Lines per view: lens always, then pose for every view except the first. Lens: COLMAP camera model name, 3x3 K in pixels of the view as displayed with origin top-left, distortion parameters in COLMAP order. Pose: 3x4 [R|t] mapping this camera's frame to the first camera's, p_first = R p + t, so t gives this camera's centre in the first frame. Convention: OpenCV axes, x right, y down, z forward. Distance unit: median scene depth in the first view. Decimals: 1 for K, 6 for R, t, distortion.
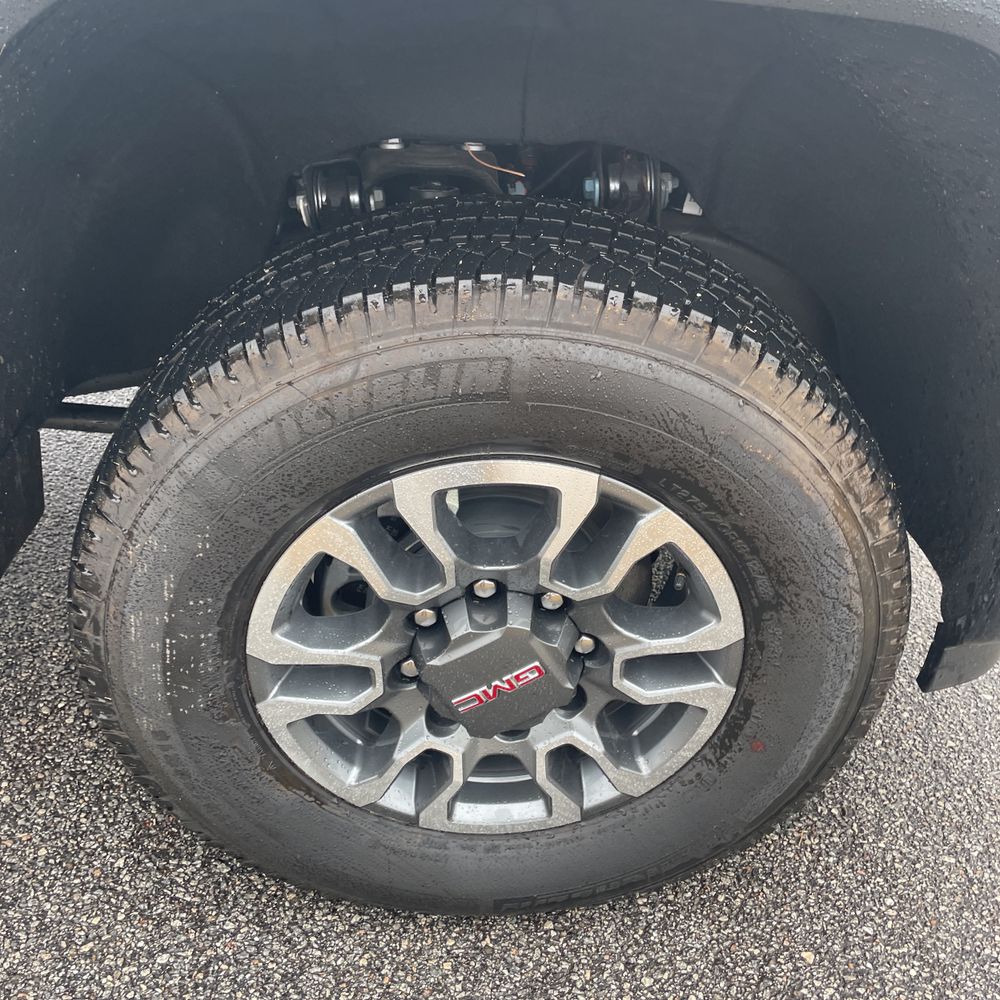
lens RADIAL K [[1015.8, 0, 517.8], [0, 1015.8, 496.1], [0, 0, 1]] dist [0.046389, 0.000000]
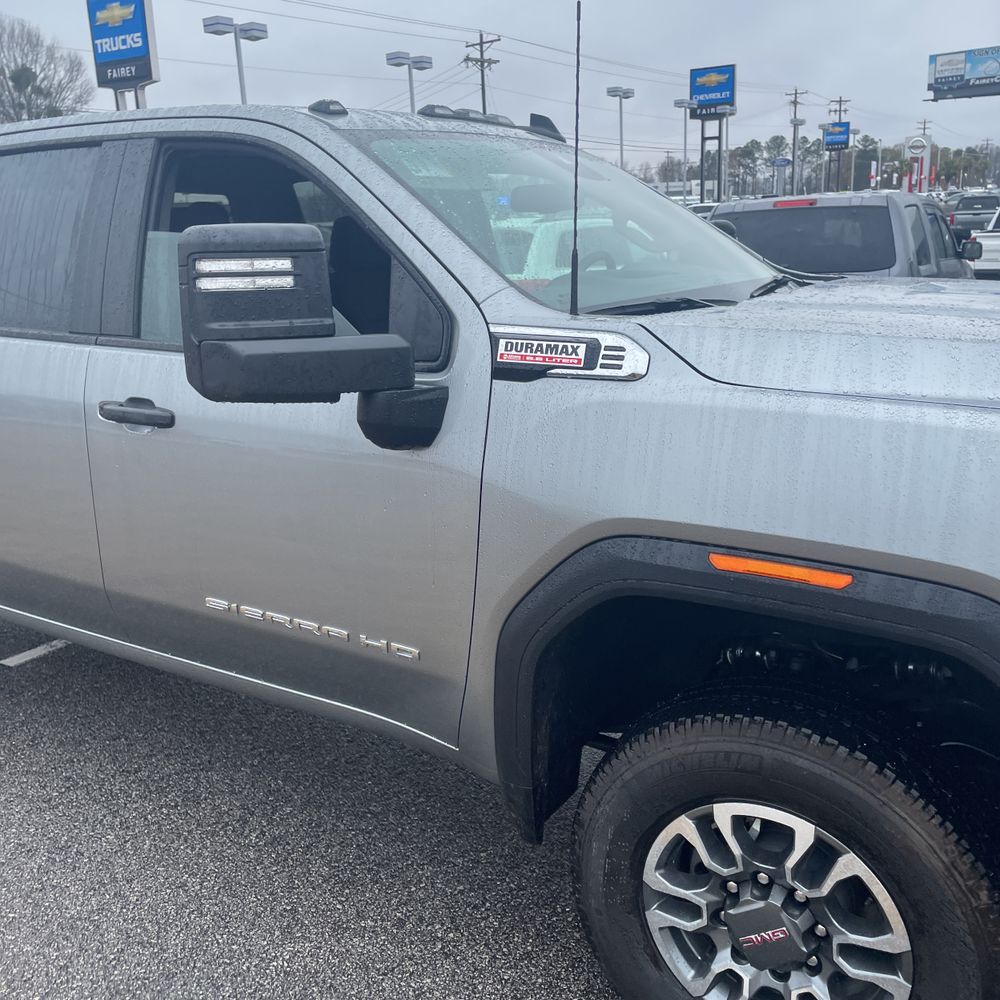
lens RADIAL K [[1015.8, 0, 501.7], [0, 1015.8, 492.4], [0, 0, 1]] dist [0.046389, 0.000000]
pose [[0.826952, 0.047424, -0.560269, 0.583975], [-0.229558, 0.938085, -0.259421, 0.024506], [0.513277, 0.343143, 0.786638, -0.966555]]
